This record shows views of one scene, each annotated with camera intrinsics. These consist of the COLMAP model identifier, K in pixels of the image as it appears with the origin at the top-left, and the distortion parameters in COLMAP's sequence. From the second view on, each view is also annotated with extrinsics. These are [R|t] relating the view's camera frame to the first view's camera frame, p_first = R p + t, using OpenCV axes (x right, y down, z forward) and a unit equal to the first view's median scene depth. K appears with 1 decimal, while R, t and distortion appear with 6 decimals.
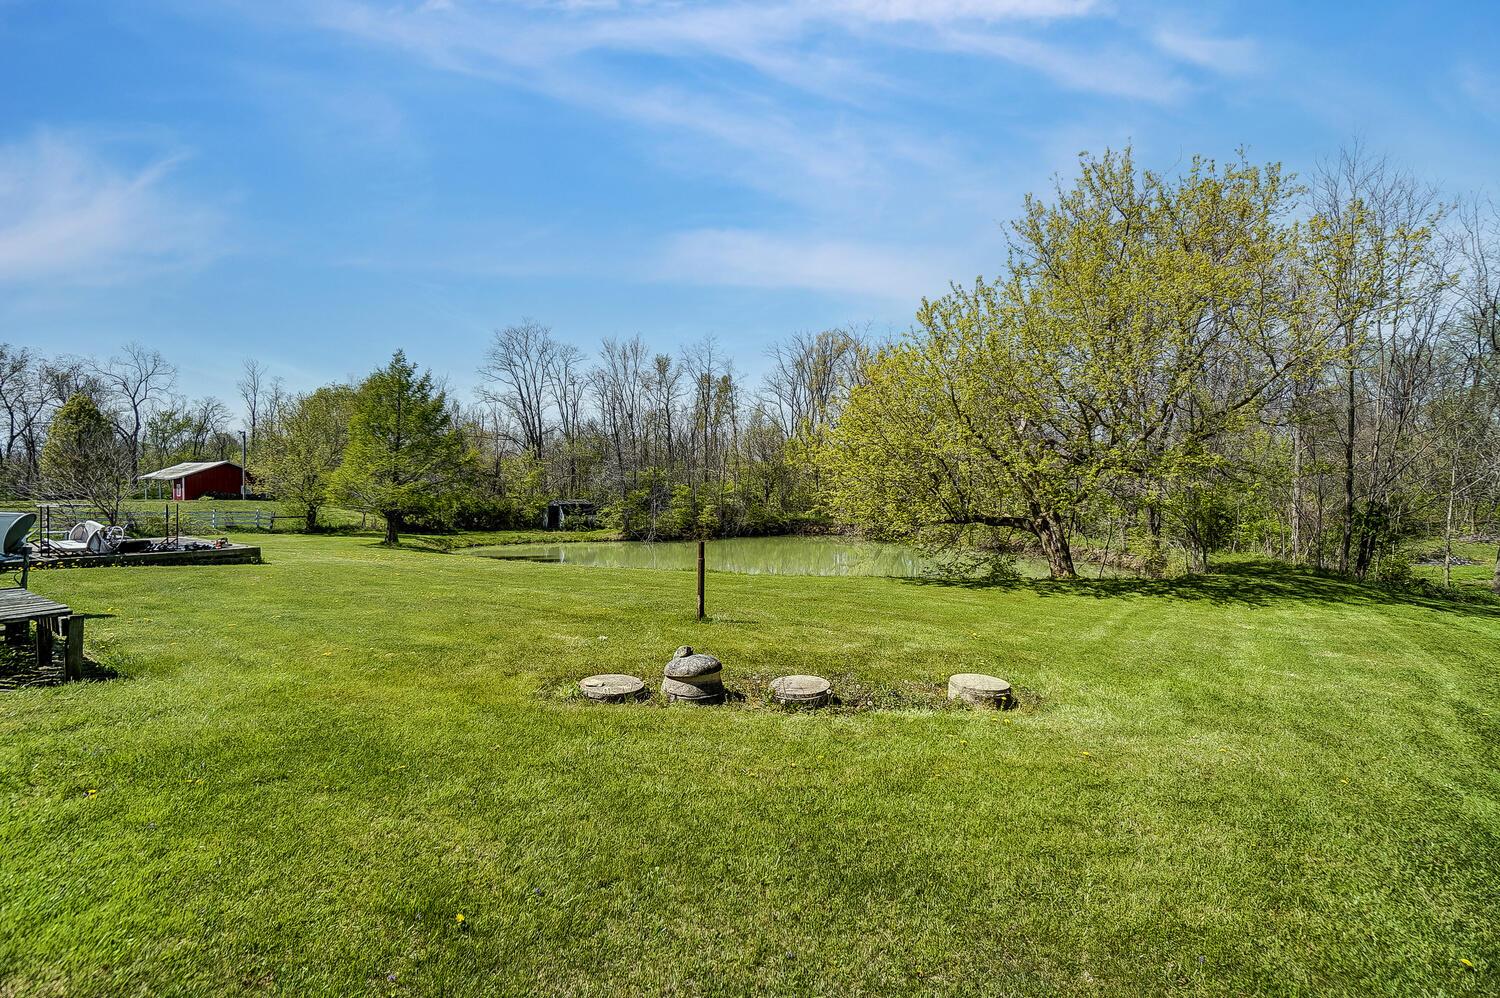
lens RADIAL K [[663.4, 0, 730.5], [0, 663.4, 494.7], [0, 0, 1]] dist [-0.062874, 0.023999]
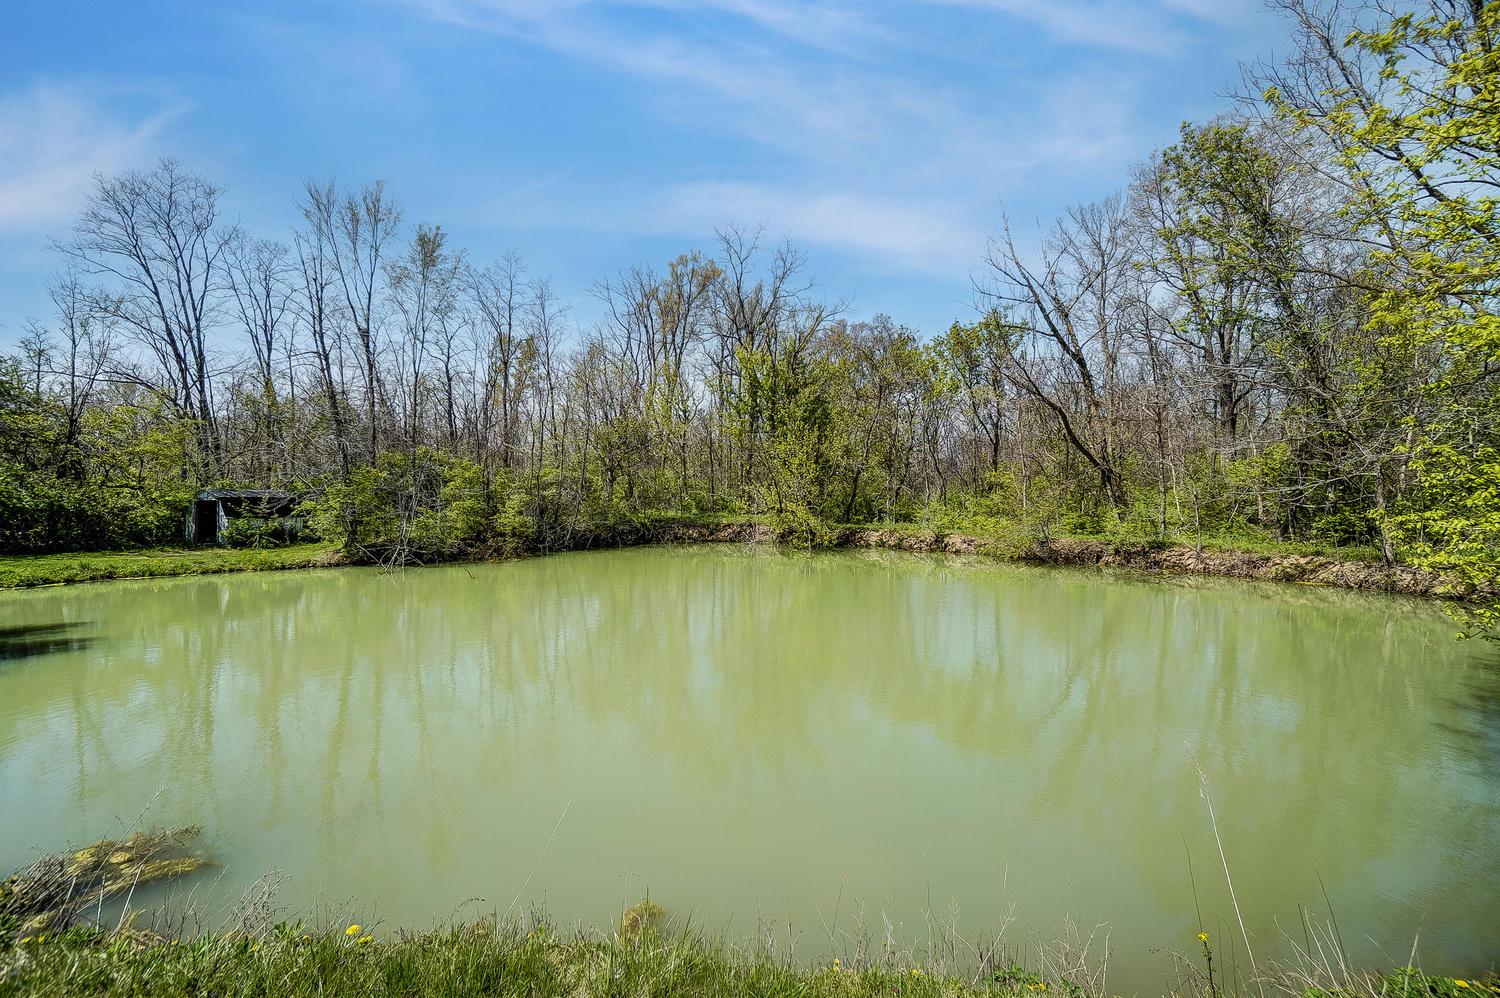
lens RADIAL K [[661.1, 0, 730.6], [0, 661.1, 491.4], [0, 0, 1]] dist [-0.061639, 0.023060]
pose [[0.955012, -0.006166, 0.296504, -0.022870], [0.009632, 0.999901, -0.010230, 0.018802], [-0.296412, 0.012625, 0.954977, 0.399484]]
